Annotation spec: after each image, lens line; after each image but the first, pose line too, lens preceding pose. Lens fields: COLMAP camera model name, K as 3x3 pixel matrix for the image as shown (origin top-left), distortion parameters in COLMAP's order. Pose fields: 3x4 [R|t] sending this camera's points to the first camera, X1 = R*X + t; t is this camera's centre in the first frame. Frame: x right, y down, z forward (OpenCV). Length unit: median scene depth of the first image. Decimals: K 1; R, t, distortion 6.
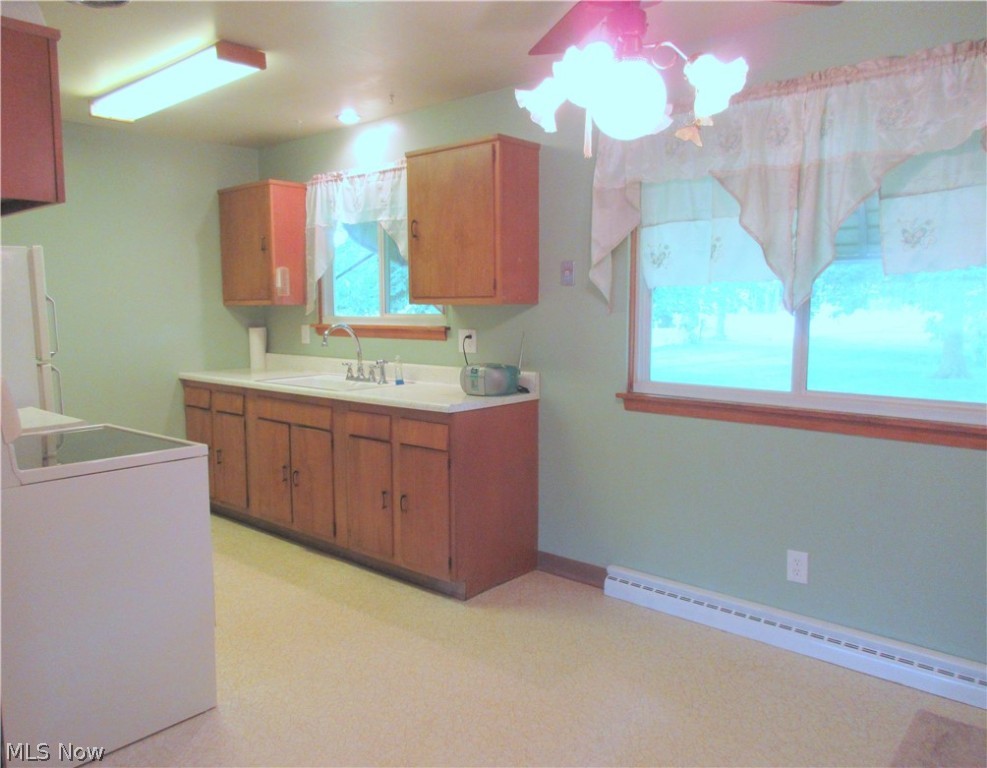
lens RADIAL K [[749.8, 0, 488.8], [0, 749.8, 381.8], [0, 0, 1]] dist [-0.007458, 0.004108]
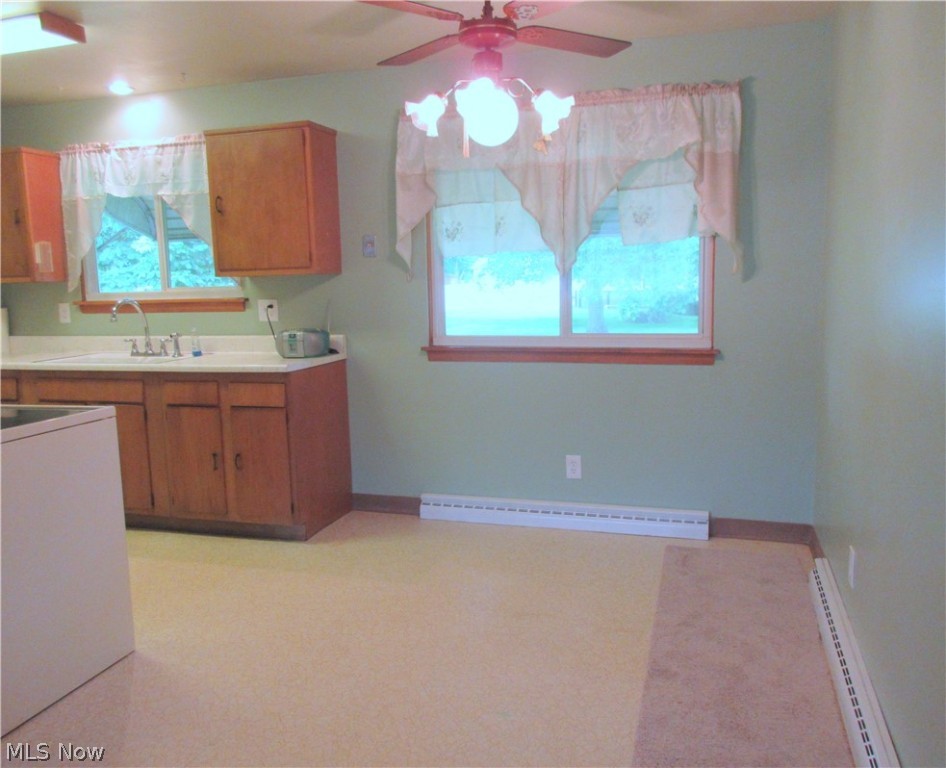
lens RADIAL K [[804.1, 0, 474.9], [0, 804.1, 386.0], [0, 0, 1]] dist [-0.011127, 0.027862]
pose [[0.906531, -0.075627, 0.415310, -0.283734], [0.065550, 0.997107, 0.038489, 0.032640], [-0.417019, -0.007667, 0.908865, -0.191203]]
